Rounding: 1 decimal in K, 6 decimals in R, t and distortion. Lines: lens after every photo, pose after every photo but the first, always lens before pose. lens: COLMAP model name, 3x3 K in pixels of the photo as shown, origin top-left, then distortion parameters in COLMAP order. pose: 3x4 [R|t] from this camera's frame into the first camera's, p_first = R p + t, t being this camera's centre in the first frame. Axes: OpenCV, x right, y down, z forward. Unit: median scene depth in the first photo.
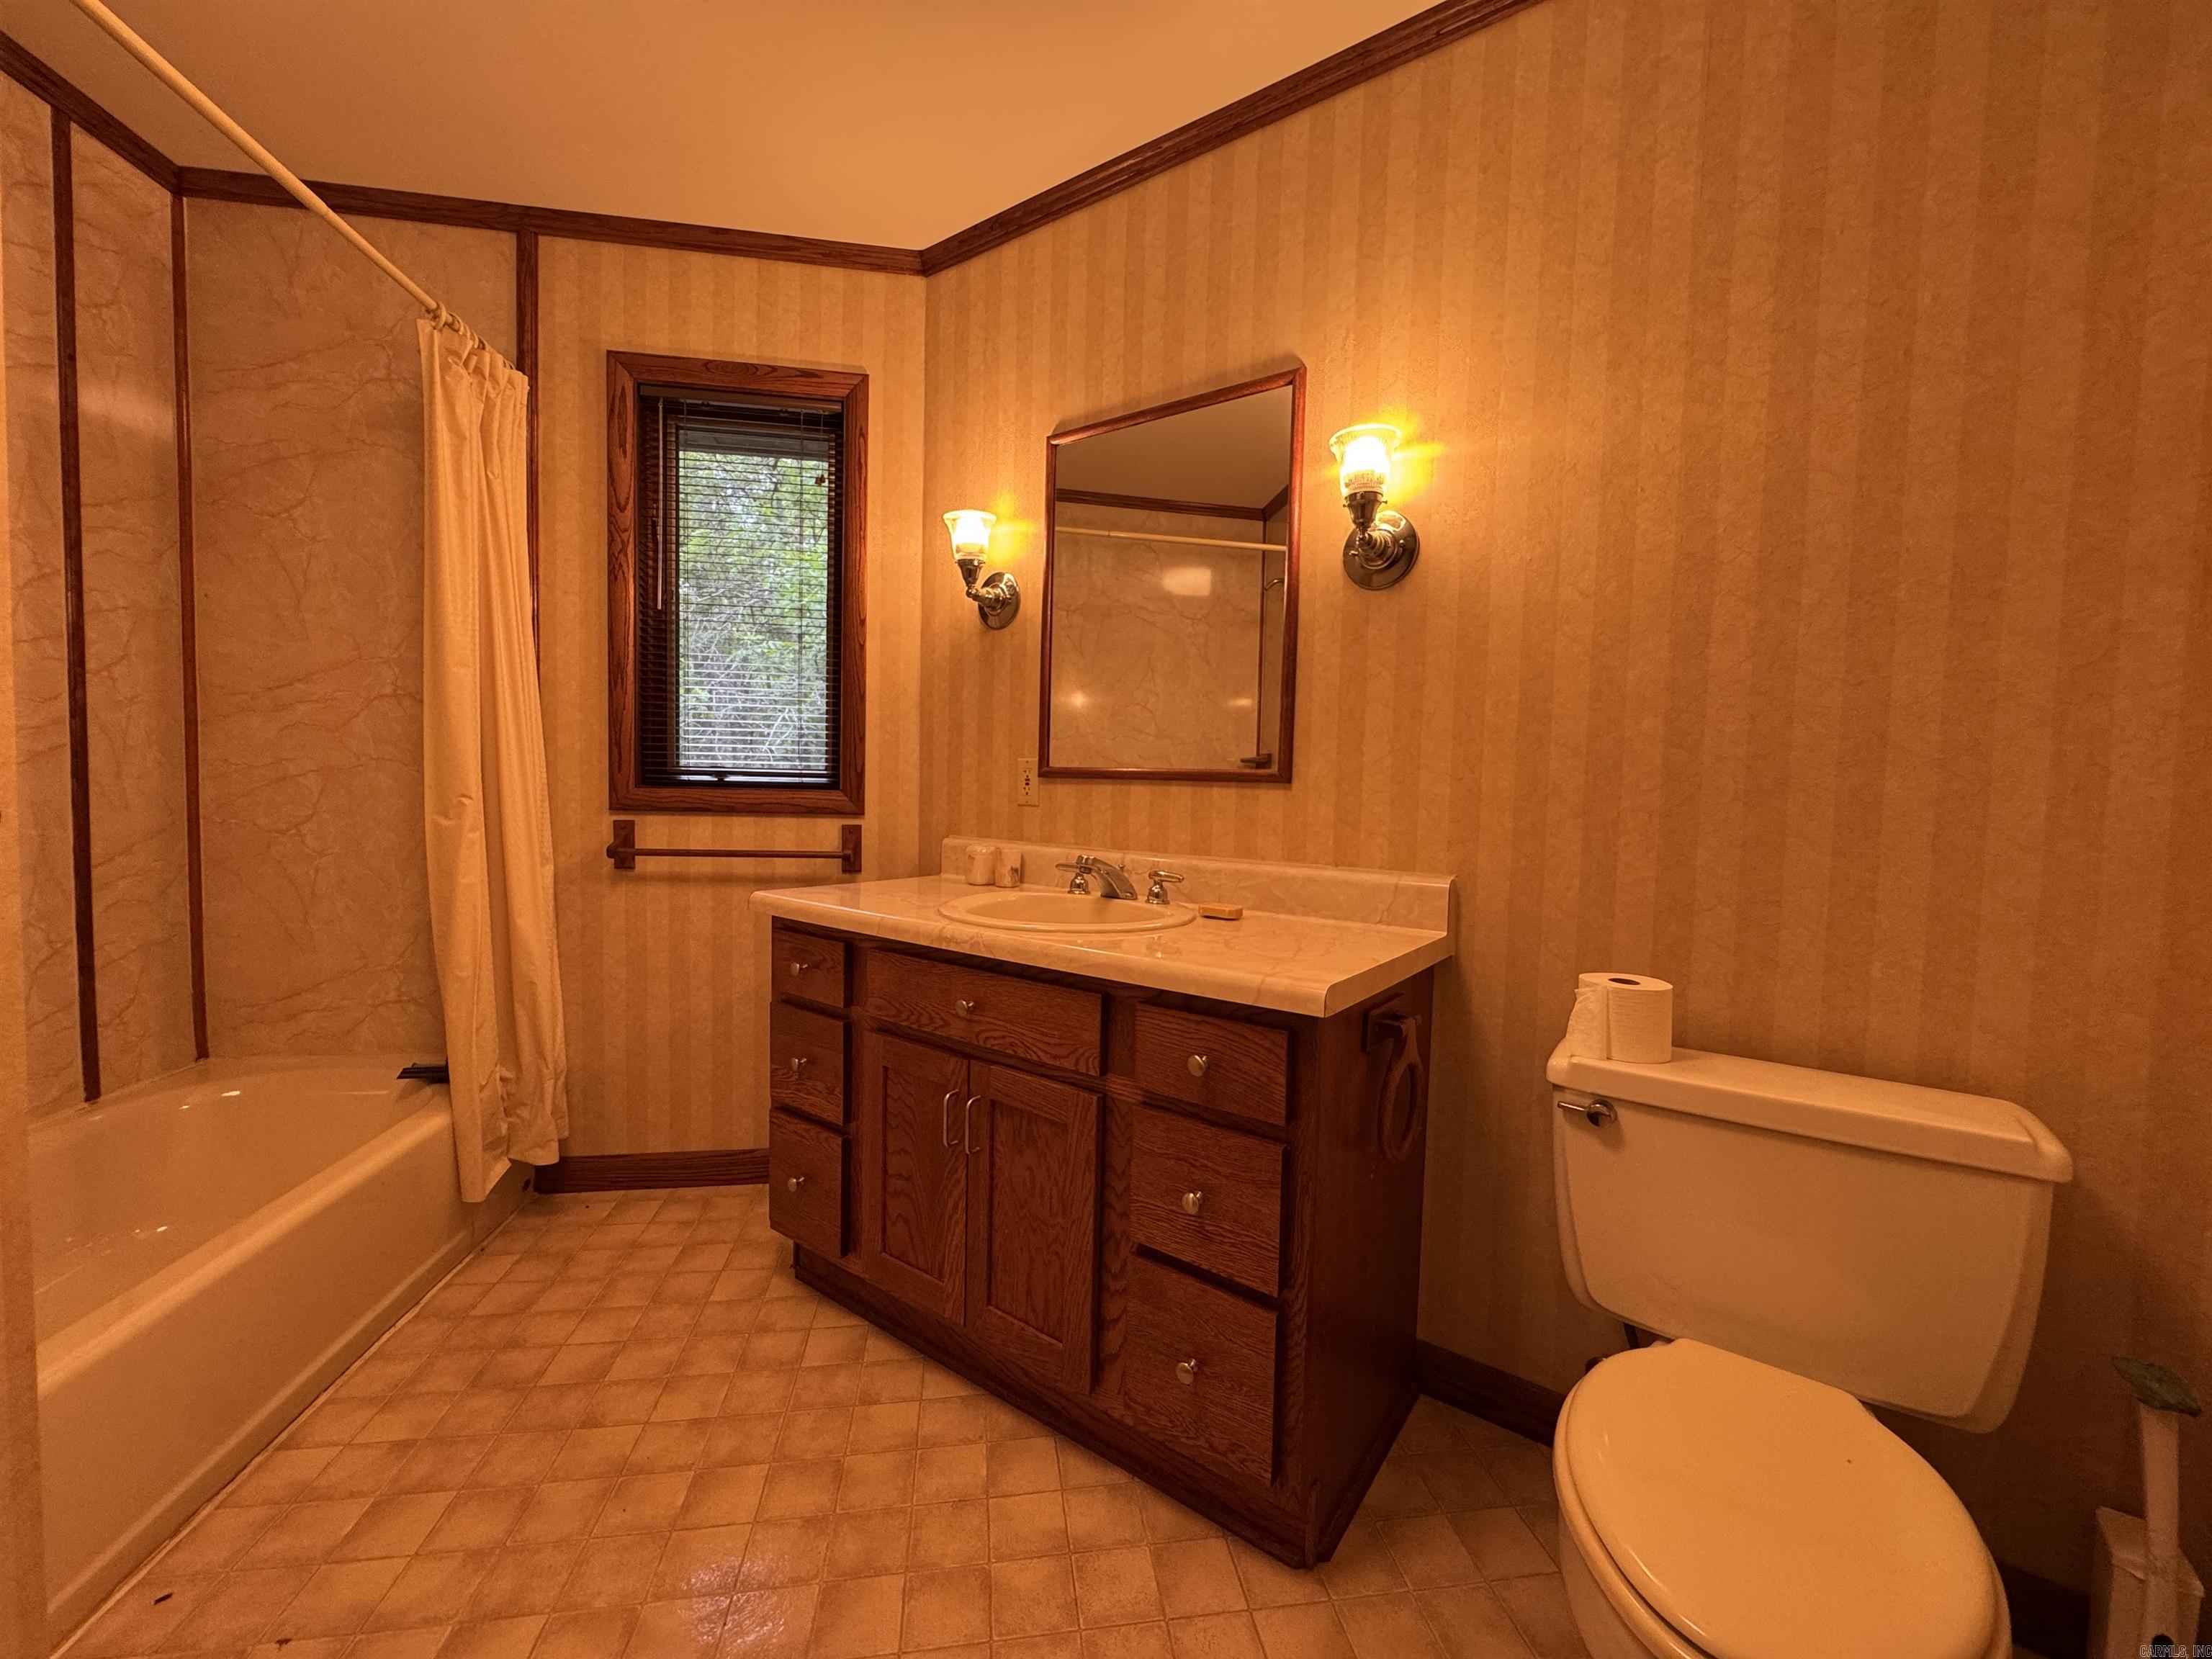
lens RADIAL K [[884.1, 0, 1105.5], [0, 884.1, 829.9], [0, 0, 1]] dist [-0.003723, 0.000597]
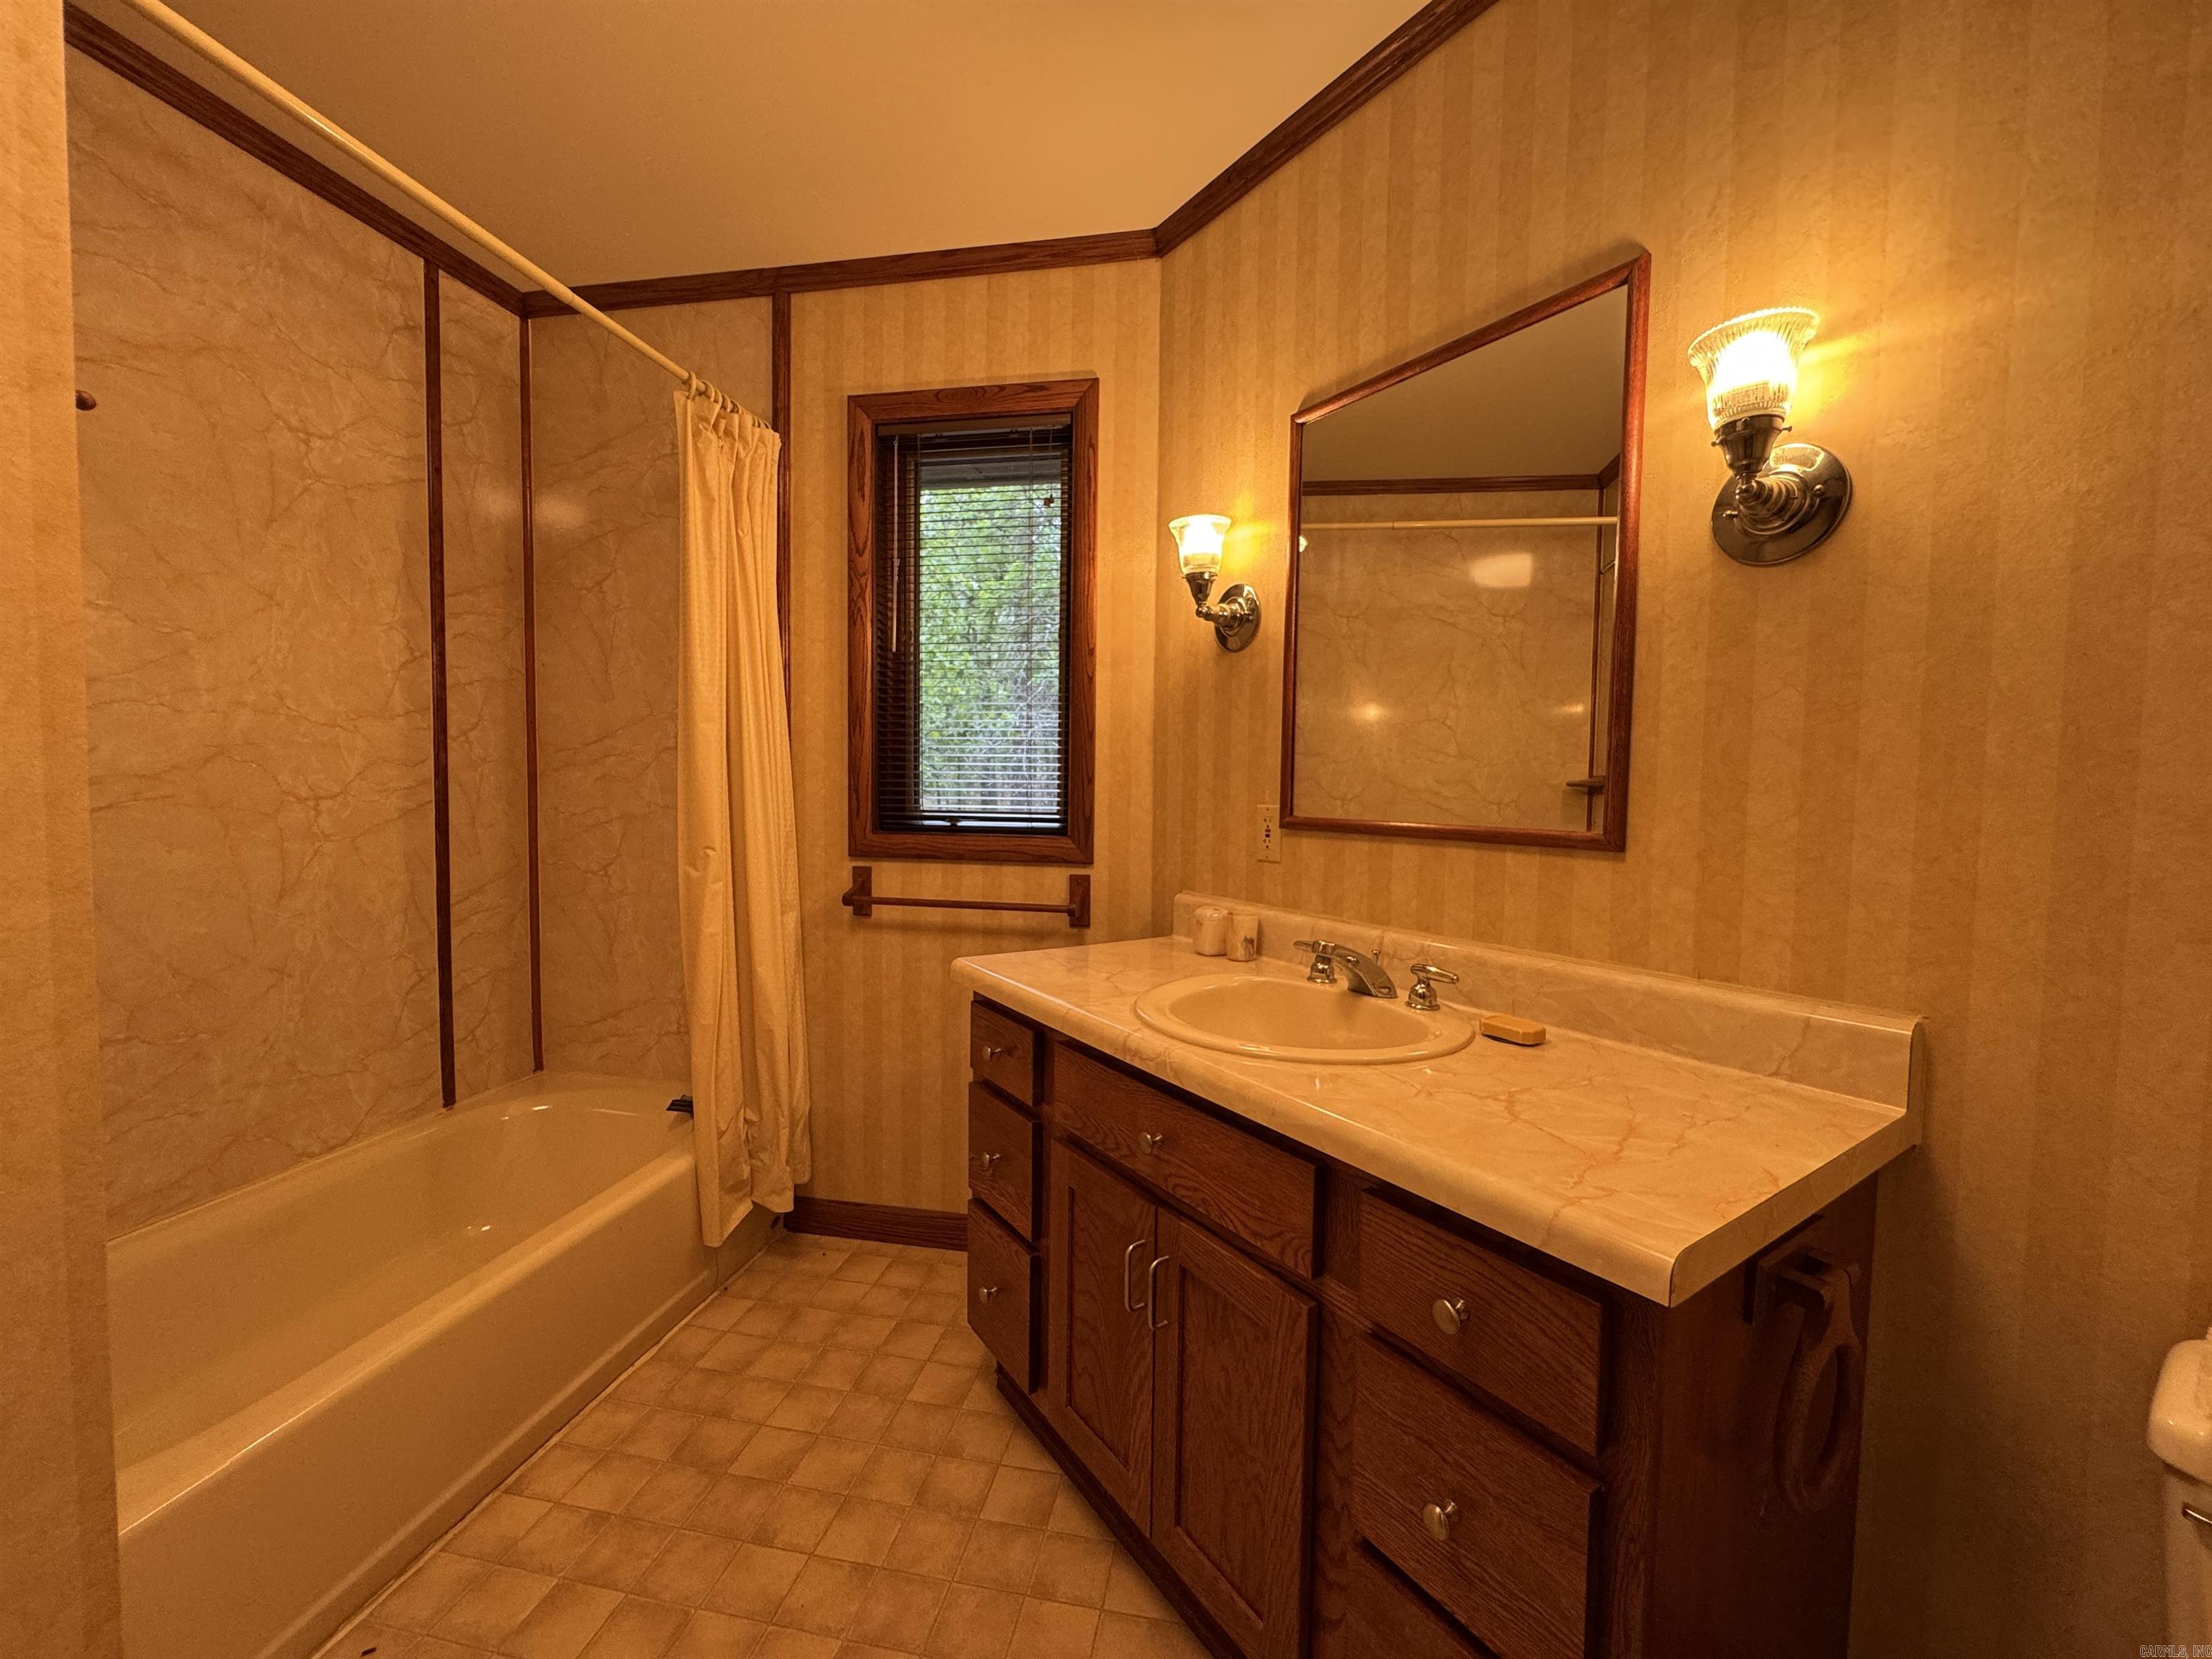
lens RADIAL K [[884.1, 0, 1107.5], [0, 884.1, 828.3], [0, 0, 1]] dist [-0.003723, 0.000597]
pose [[0.942755, 0.005781, -0.333435, 0.055356], [-0.009477, 0.999910, -0.009457, -0.059167], [0.333351, 0.012076, 0.942725, 0.197528]]
